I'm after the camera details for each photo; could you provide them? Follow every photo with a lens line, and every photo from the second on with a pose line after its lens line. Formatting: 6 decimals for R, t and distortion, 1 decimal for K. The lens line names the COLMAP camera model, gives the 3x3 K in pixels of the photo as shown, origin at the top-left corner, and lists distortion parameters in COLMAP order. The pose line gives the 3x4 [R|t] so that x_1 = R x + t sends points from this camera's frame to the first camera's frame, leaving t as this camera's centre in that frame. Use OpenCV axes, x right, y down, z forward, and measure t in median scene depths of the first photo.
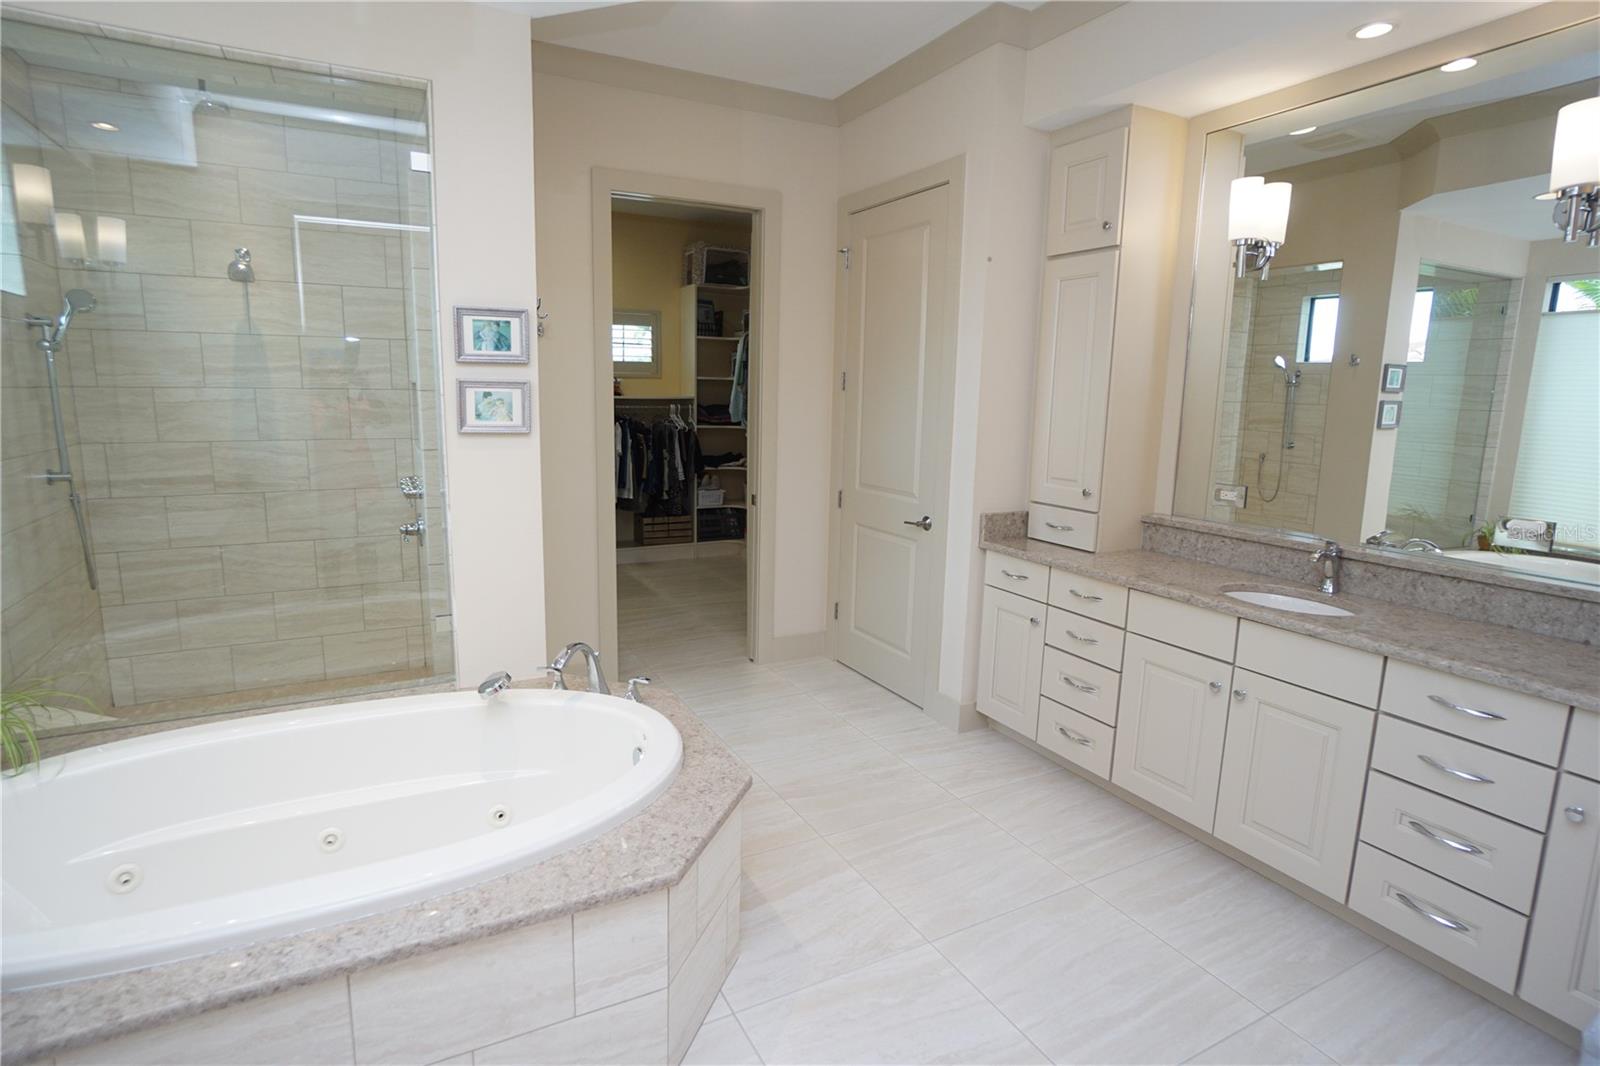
lens RADIAL K [[801.5, 0, 776.0], [0, 801.5, 527.5], [0, 0, 1]] dist [-0.018731, 0.000655]
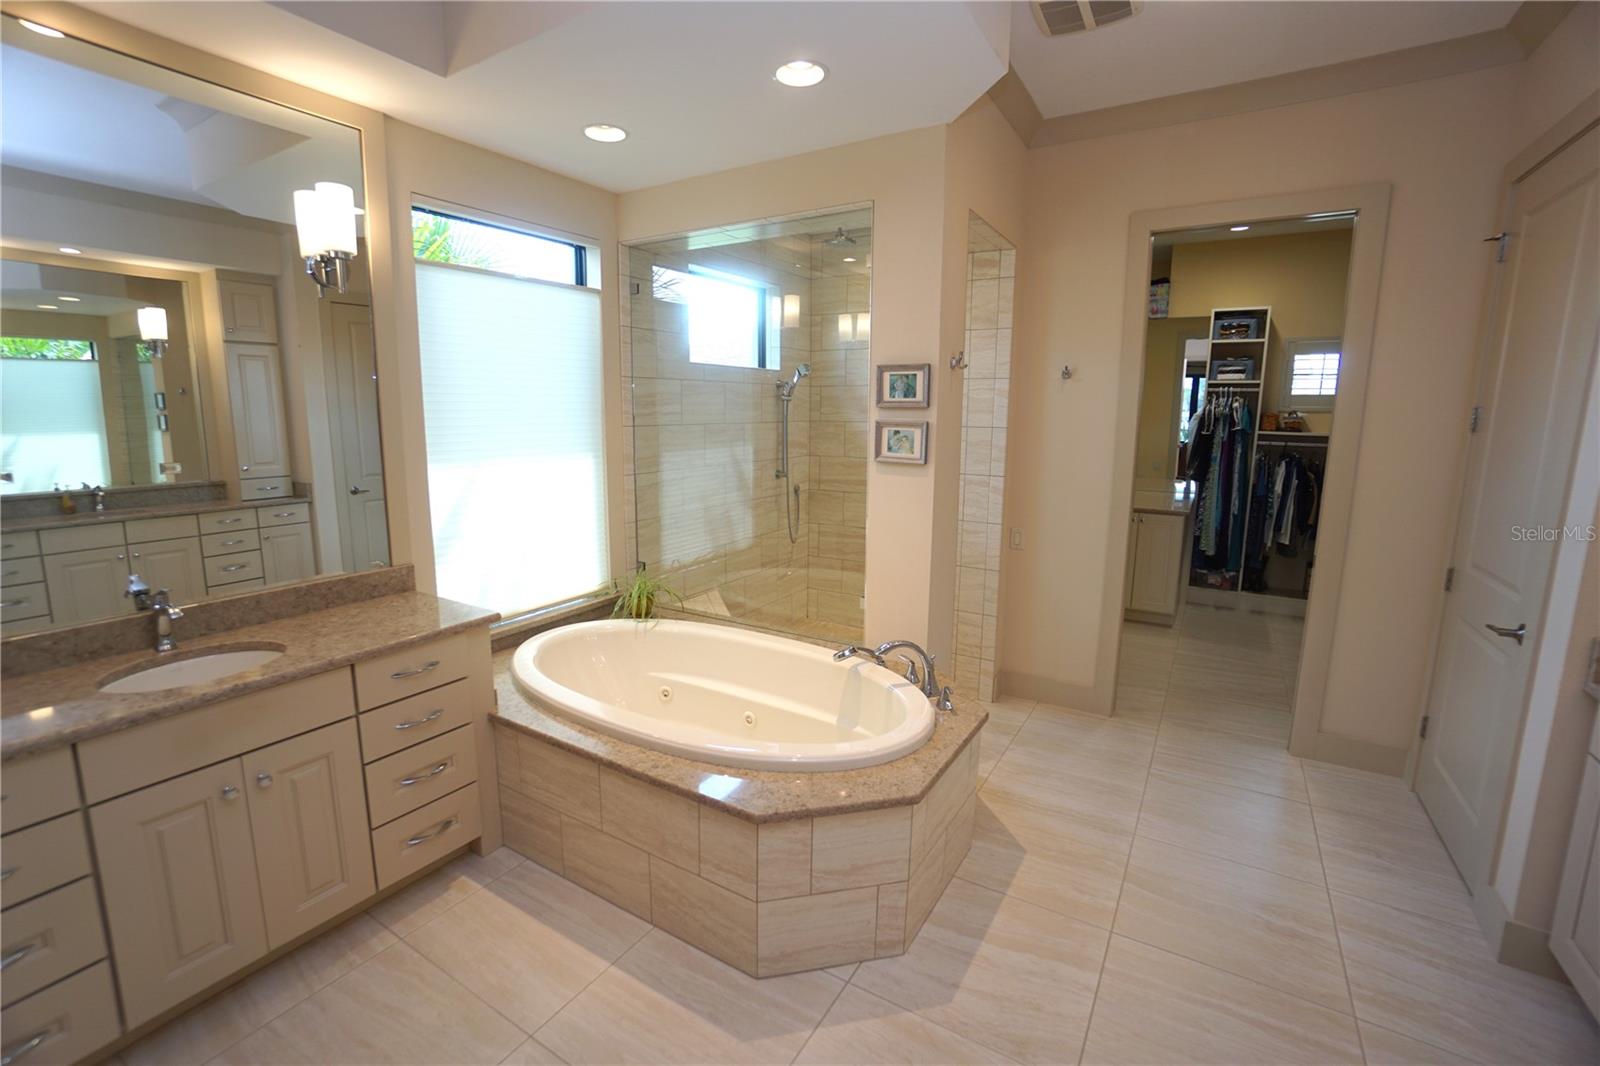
lens RADIAL K [[704.4, 0, 778.7], [0, 704.4, 523.6], [0, 0, 1]] dist [-0.063932, 0.023198]
pose [[0.513031, 0.125139, -0.849199, 0.503081], [-0.143148, 0.987935, 0.059102, -0.061477], [0.846350, 0.091240, 0.524754, 0.265234]]
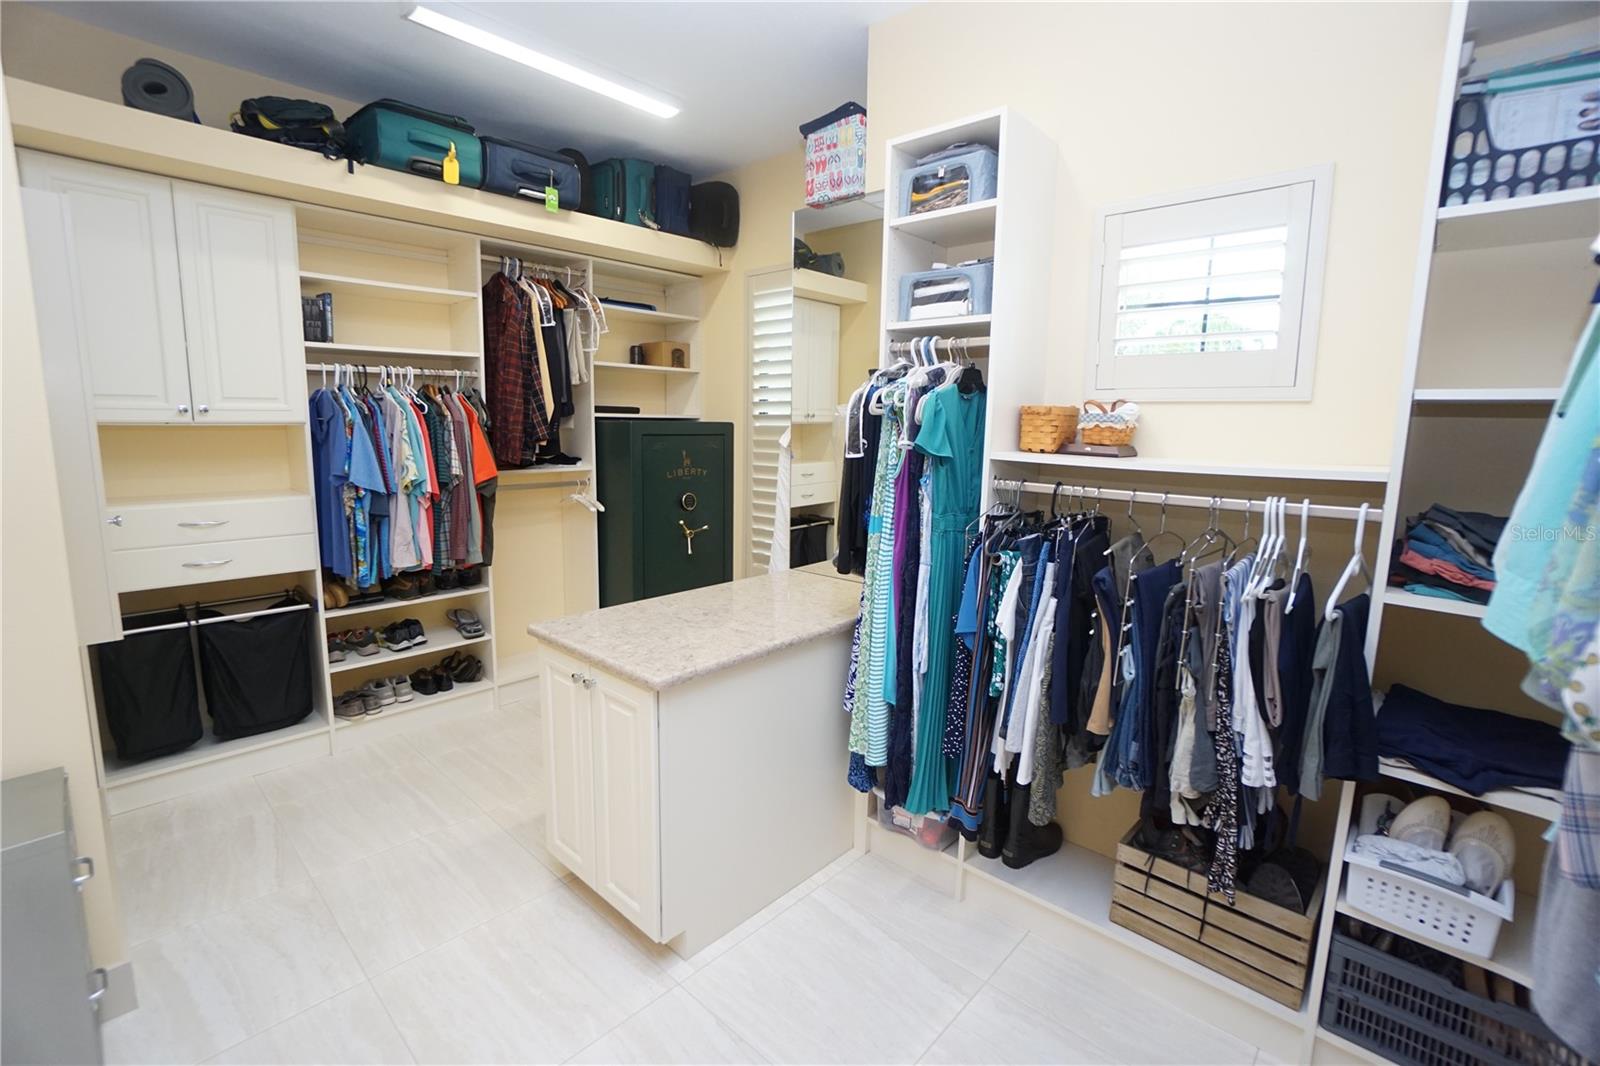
lens RADIAL K [[704.4, 0, 778.7], [0, 704.4, 523.6], [0, 0, 1]] dist [-0.063932, 0.023198]
pose [[0.333808, 0.124541, -0.934378, 0.080095], [-0.170045, 0.982928, 0.070263, -0.381227], [0.927177, 0.135432, 0.349286, 2.206589]]
